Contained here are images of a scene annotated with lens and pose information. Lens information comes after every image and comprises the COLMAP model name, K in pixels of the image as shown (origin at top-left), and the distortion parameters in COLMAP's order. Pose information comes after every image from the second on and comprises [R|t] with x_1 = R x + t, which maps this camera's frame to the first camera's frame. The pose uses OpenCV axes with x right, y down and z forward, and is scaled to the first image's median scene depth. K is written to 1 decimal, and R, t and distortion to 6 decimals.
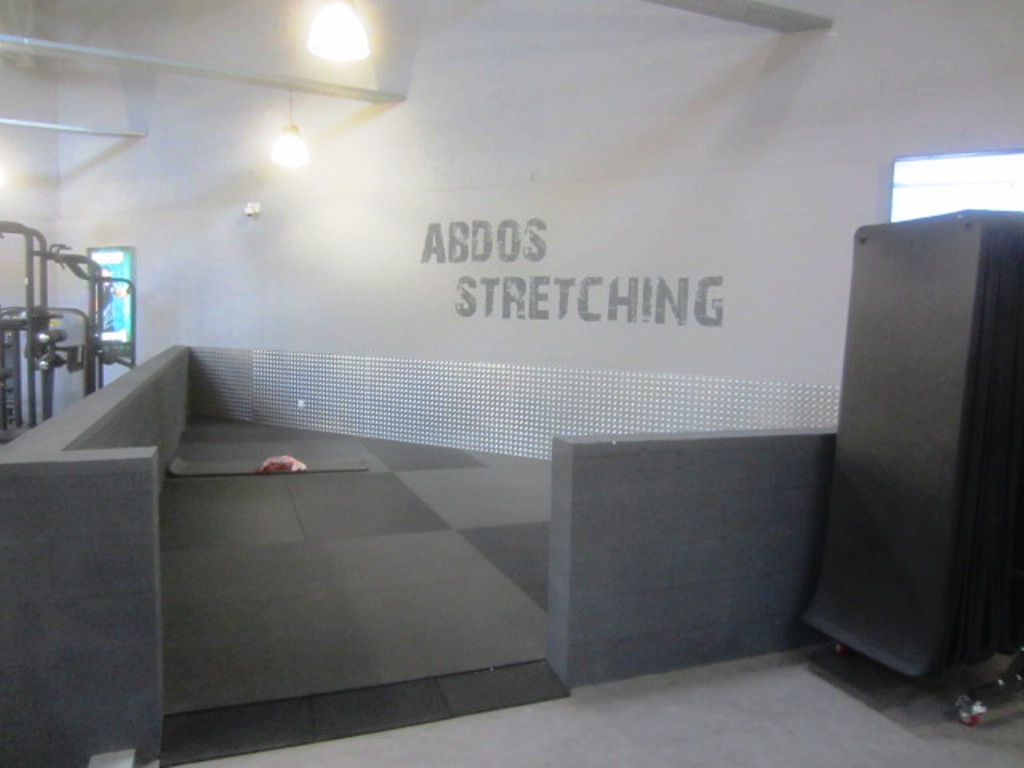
lens RADIAL K [[720.0, 0, 509.3], [0, 720.0, 382.9], [0, 0, 1]] dist [-0.047427, 0.020069]
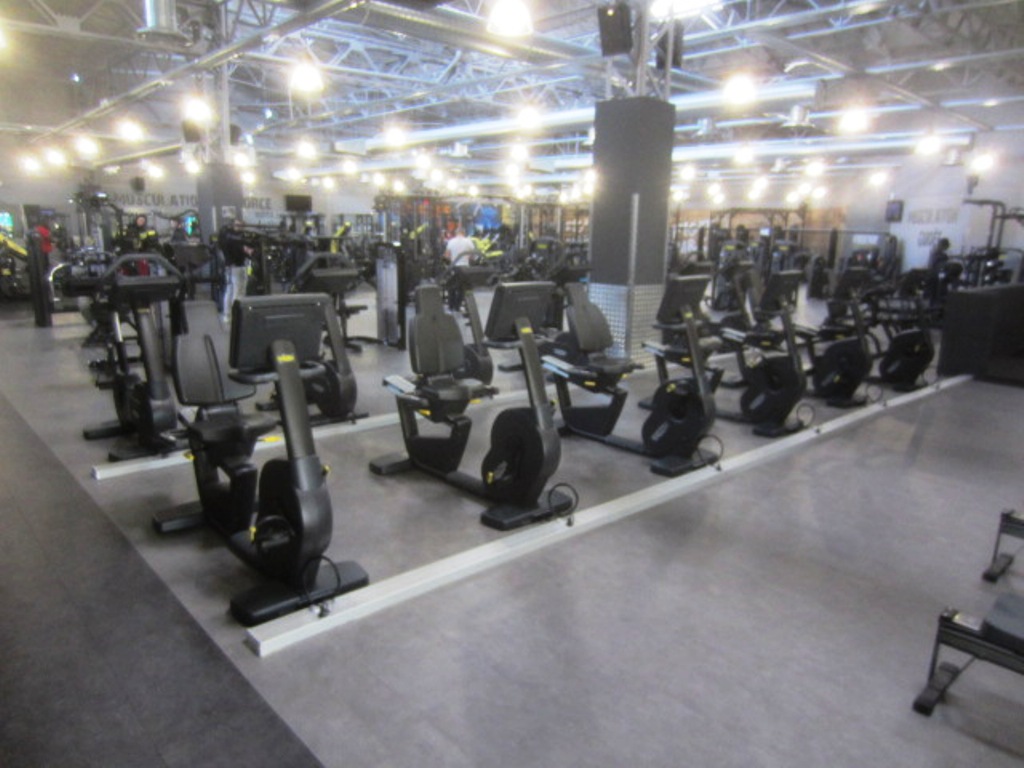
lens RADIAL K [[720.0, 0, 511.6], [0, 720.0, 380.9], [0, 0, 1]] dist [-0.047427, 0.020069]
pose [[0.348086, 0.169154, -0.922075, 0.601725], [-0.087387, 0.985158, 0.147738, 0.066225], [0.933381, 0.029152, 0.357702, -0.751588]]
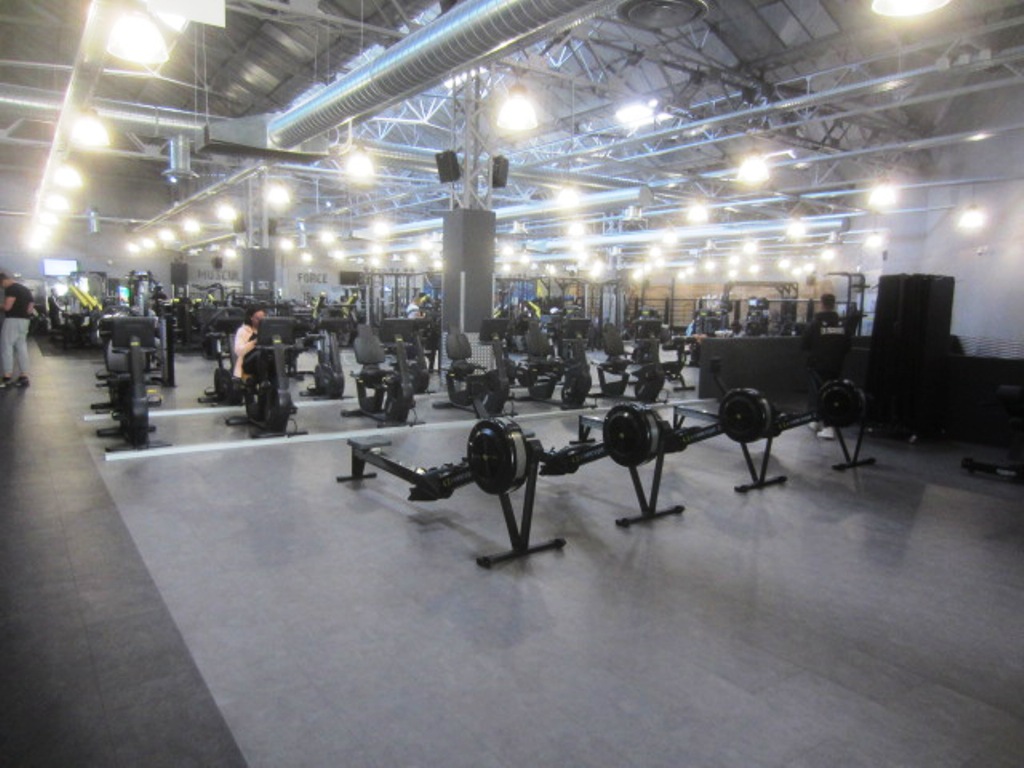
lens RADIAL K [[720.0, 0, 516.9], [0, 720.0, 383.6], [0, 0, 1]] dist [-0.047427, 0.020069]
pose [[0.234885, 0.083450, -0.968434, 1.198346], [-0.094107, 0.993580, 0.062792, 0.069956], [0.967457, 0.076387, 0.241231, -0.482106]]
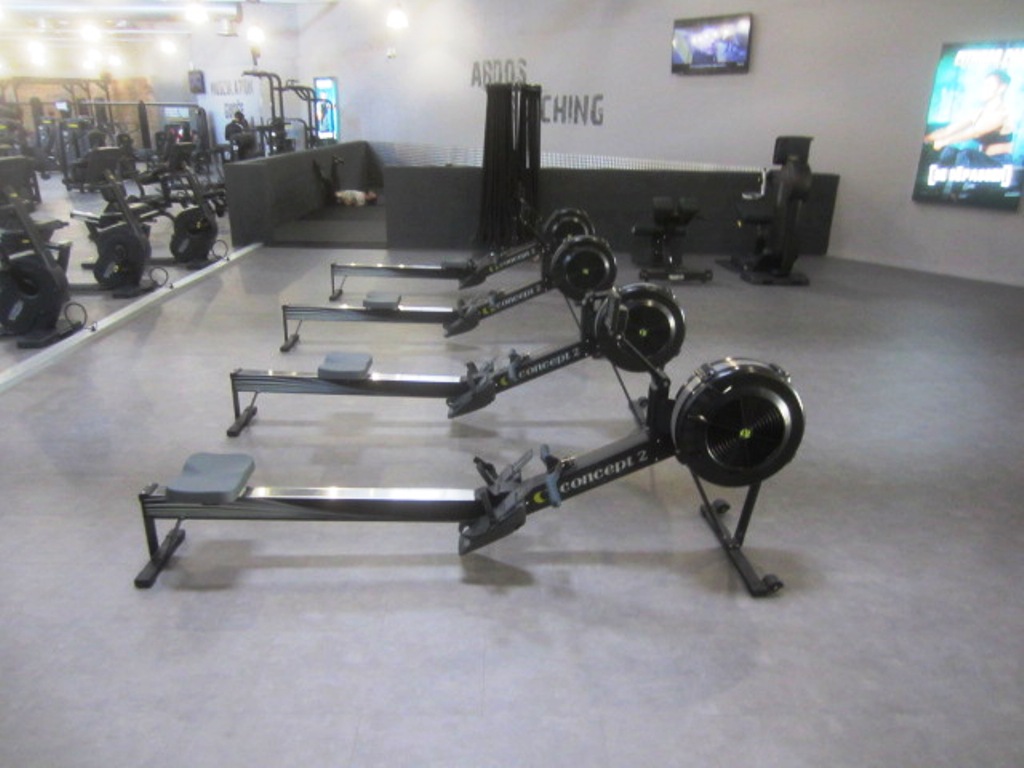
lens RADIAL K [[720.0, 0, 512.8], [0, 720.0, 385.7], [0, 0, 1]] dist [-0.047427, 0.020069]
pose [[0.935742, 0.111981, -0.334435, 0.653906], [-0.019165, 0.962999, 0.268824, 0.058933], [0.352163, -0.245140, 0.903265, -0.693648]]
